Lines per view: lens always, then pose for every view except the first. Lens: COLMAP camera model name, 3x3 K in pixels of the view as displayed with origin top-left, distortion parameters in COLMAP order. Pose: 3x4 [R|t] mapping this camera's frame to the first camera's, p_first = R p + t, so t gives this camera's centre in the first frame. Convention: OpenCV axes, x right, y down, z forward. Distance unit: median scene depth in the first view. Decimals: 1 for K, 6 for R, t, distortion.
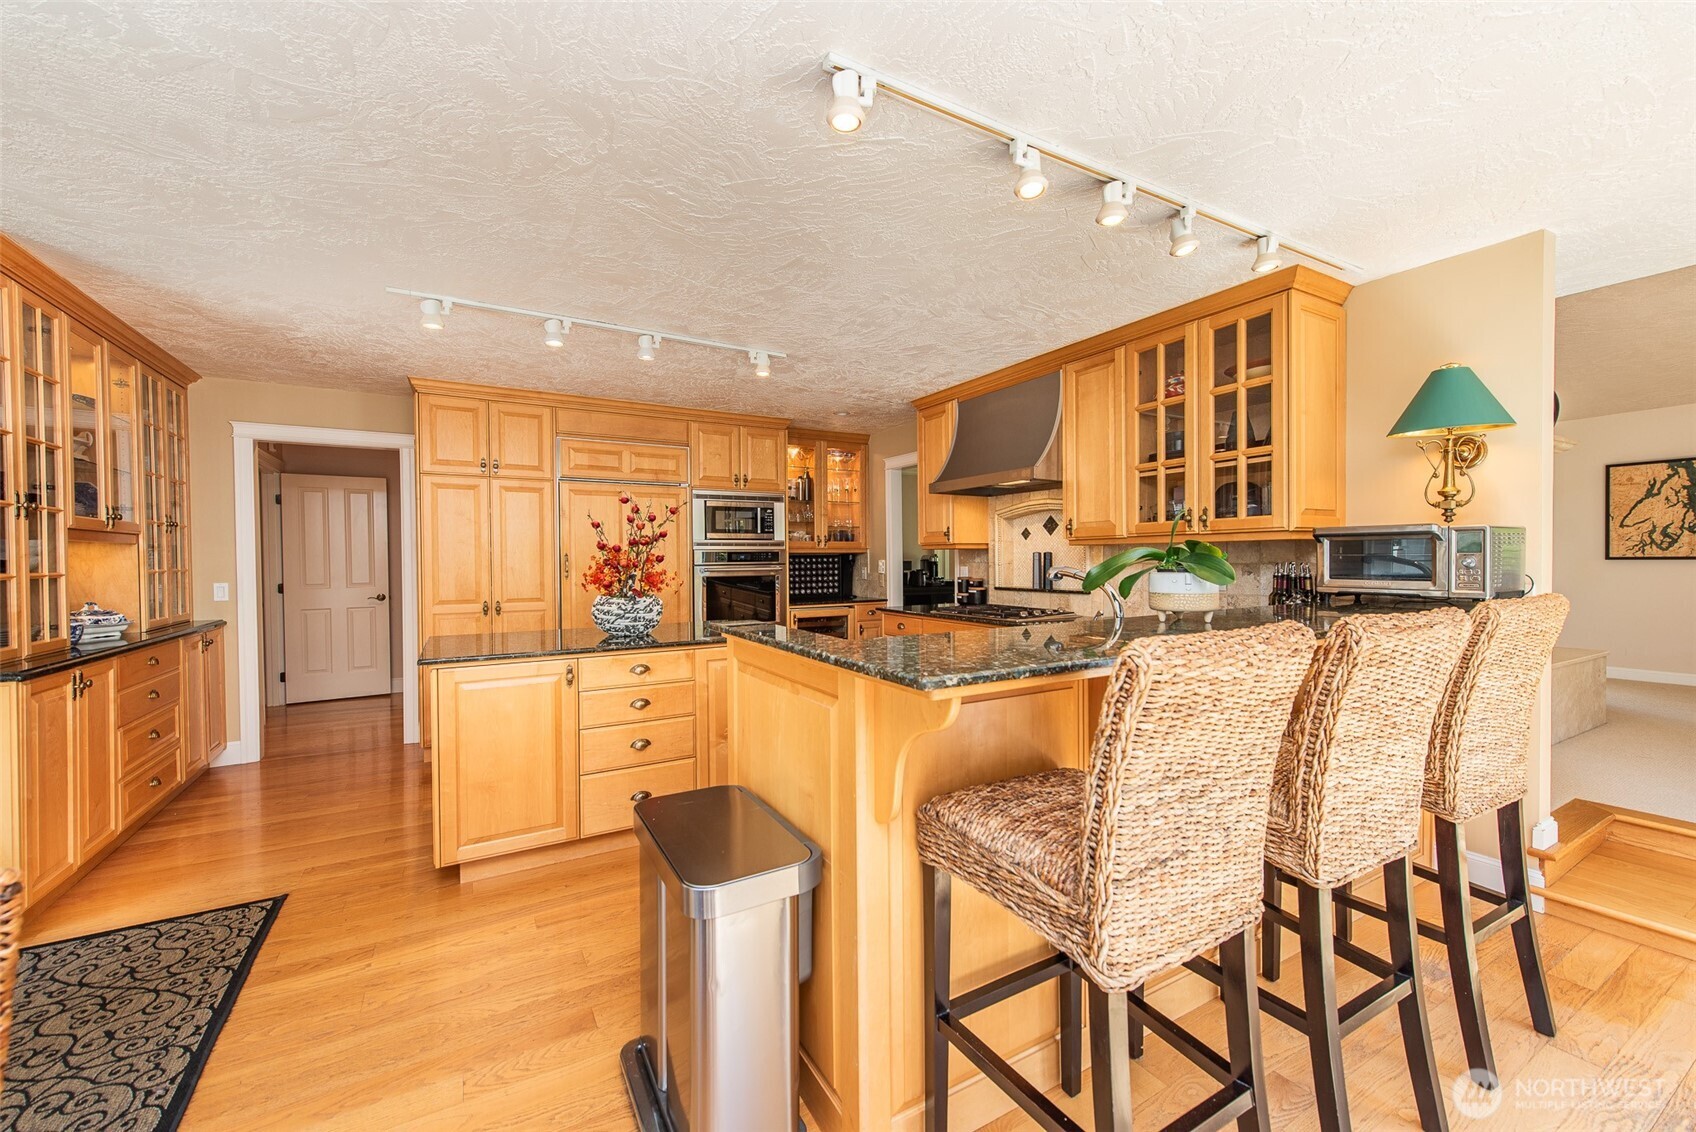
lens RADIAL K [[668.1, 0, 845.7], [0, 668.1, 567.6], [0, 0, 1]] dist [0.011669, -0.000711]
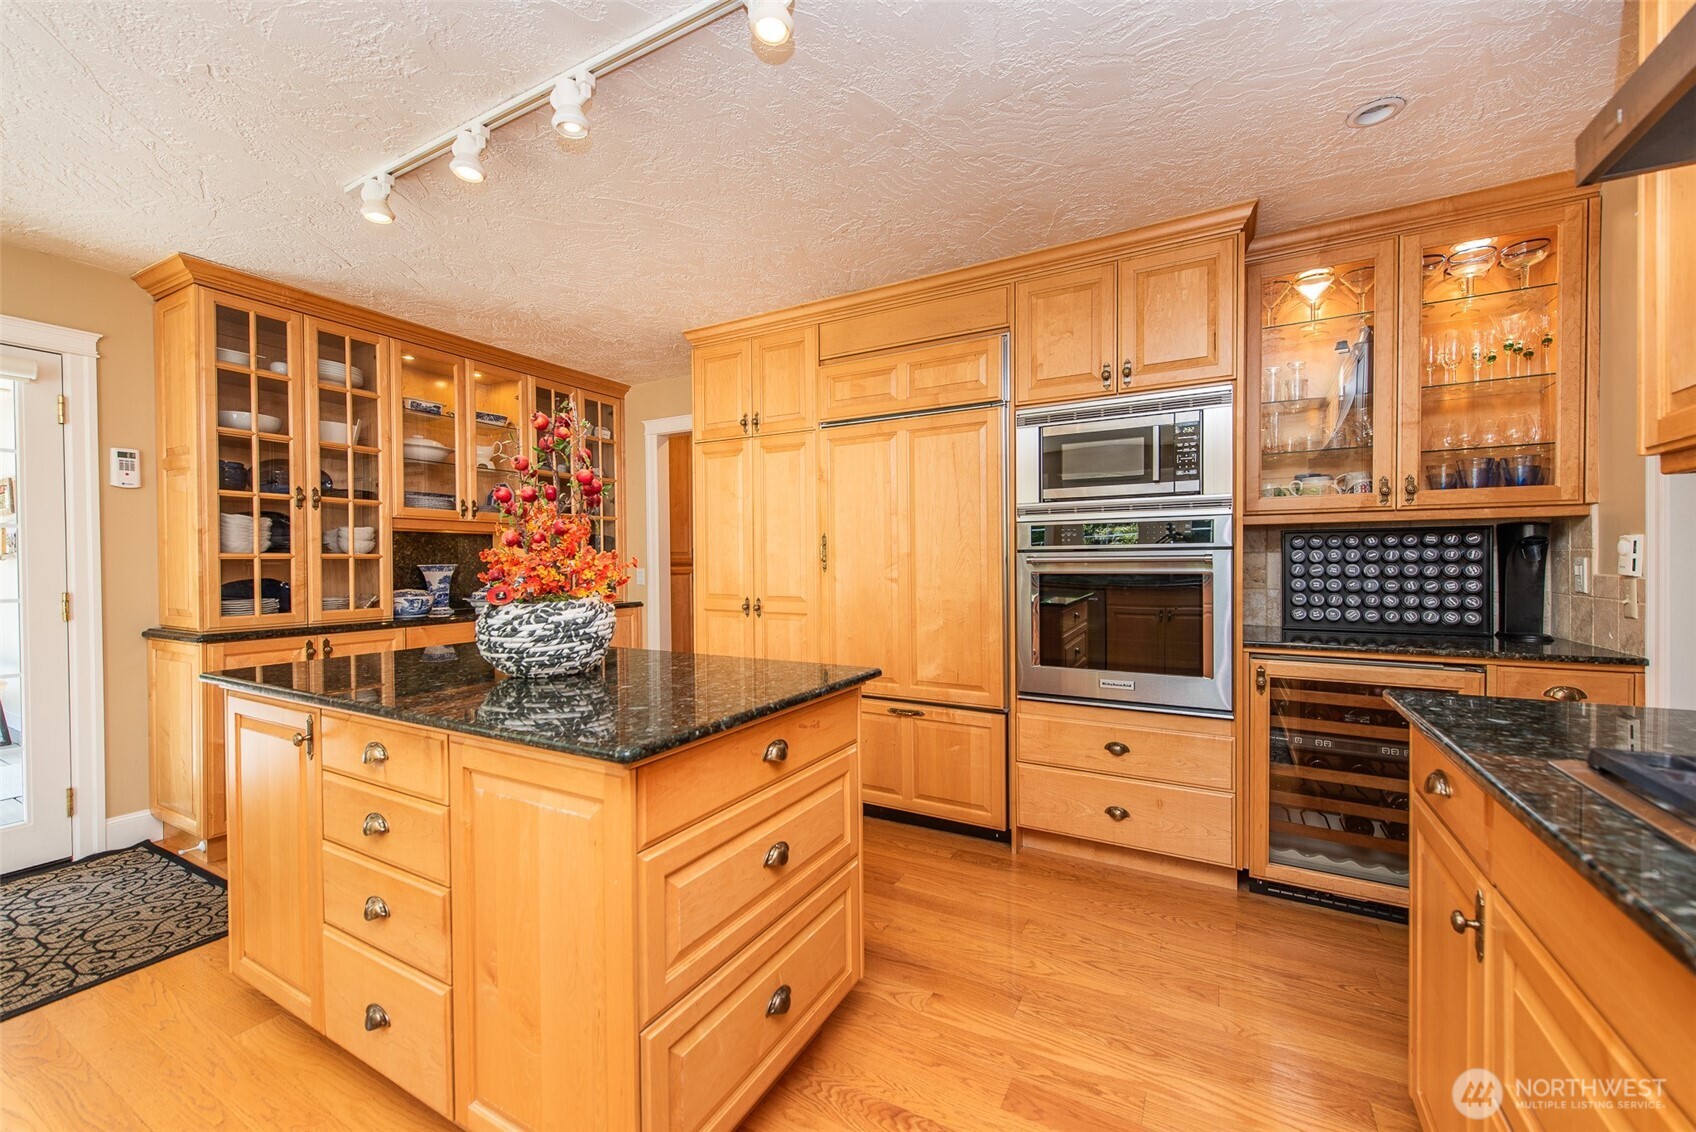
lens RADIAL K [[668.1, 0, 850.1], [0, 668.1, 569.0], [0, 0, 1]] dist [0.011669, -0.000711]
pose [[0.513366, 0.017105, -0.857999, 0.155645], [-0.010148, 0.999852, 0.013861, 0.004936], [0.858109, 0.001591, 0.513464, 0.573271]]
